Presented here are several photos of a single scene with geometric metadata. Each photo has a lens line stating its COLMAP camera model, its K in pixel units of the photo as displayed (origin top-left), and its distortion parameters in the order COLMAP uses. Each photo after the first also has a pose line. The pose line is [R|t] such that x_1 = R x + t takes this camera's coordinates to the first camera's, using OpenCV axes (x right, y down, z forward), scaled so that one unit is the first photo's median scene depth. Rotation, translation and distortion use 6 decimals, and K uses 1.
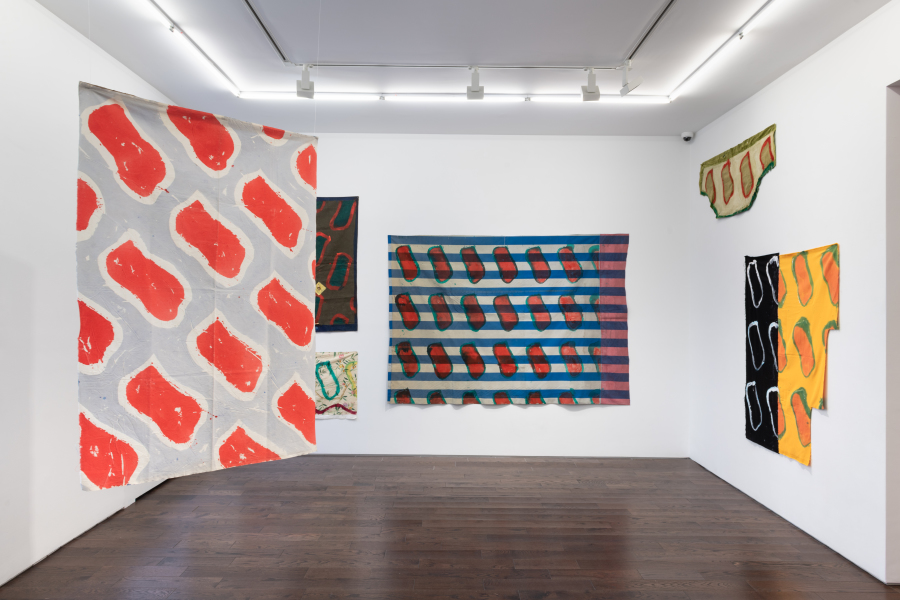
lens RADIAL K [[606.5, 0, 447.9], [0, 606.5, 296.2], [0, 0, 1]] dist [0.004952, -0.009319]
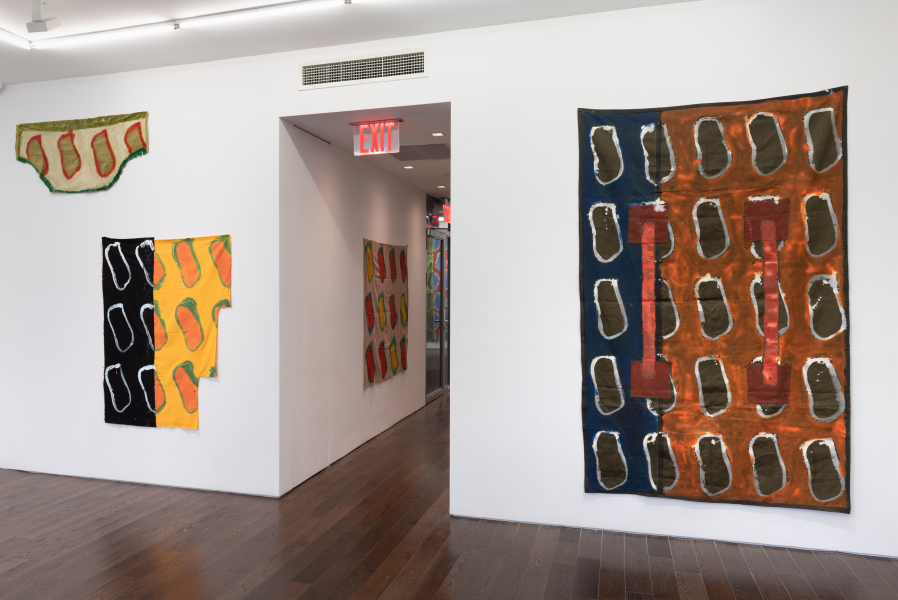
lens RADIAL K [[615.0, 0, 447.4], [0, 615.0, 299.2], [0, 0, 1]] dist [-0.003617, -0.000225]
pose [[0.268591, -0.021838, 0.963007, -0.326135], [-0.007570, 0.999664, 0.024780, 0.004946], [-0.963225, -0.013946, 0.268335, 0.211458]]
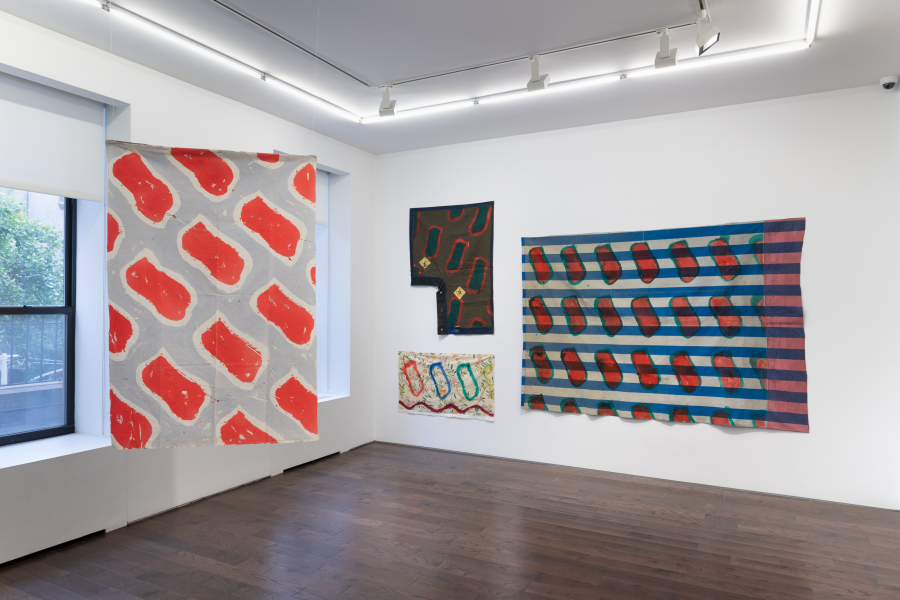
lens RADIAL K [[606.5, 0, 444.7], [0, 606.5, 297.8], [0, 0, 1]] dist [0.004952, -0.009319]
pose [[0.876652, -0.013107, -0.480947, 0.341062], [0.010375, 0.999911, -0.008337, 0.005469], [0.481014, 0.002319, 0.876710, 0.095431]]
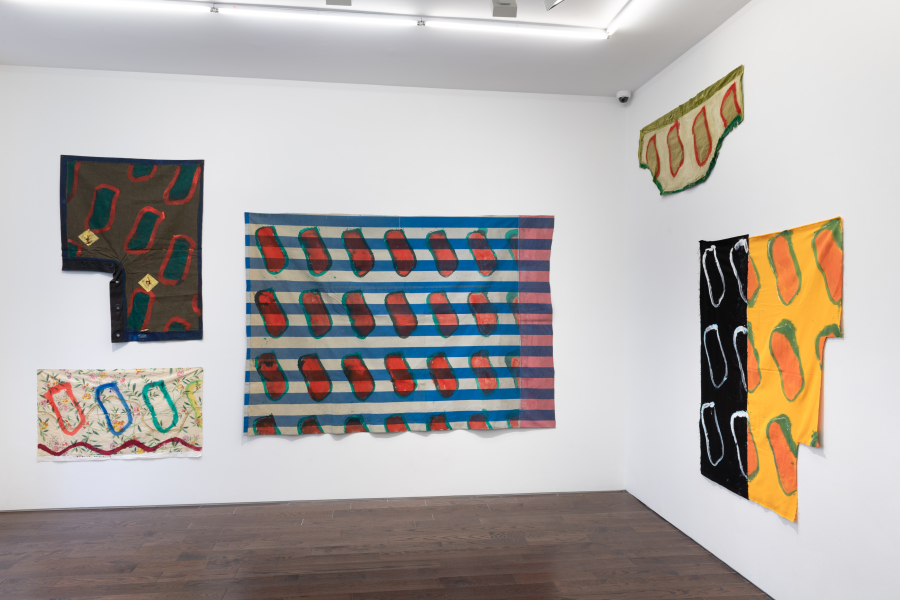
lens RADIAL K [[606.5, 0, 449.9], [0, 606.5, 297.3], [0, 0, 1]] dist [0.004952, -0.009319]
pose [[0.991948, -0.001316, 0.126638, 0.075646], [0.000955, 0.999995, 0.002905, 0.004137], [-0.126642, -0.002761, 0.991945, 0.279252]]
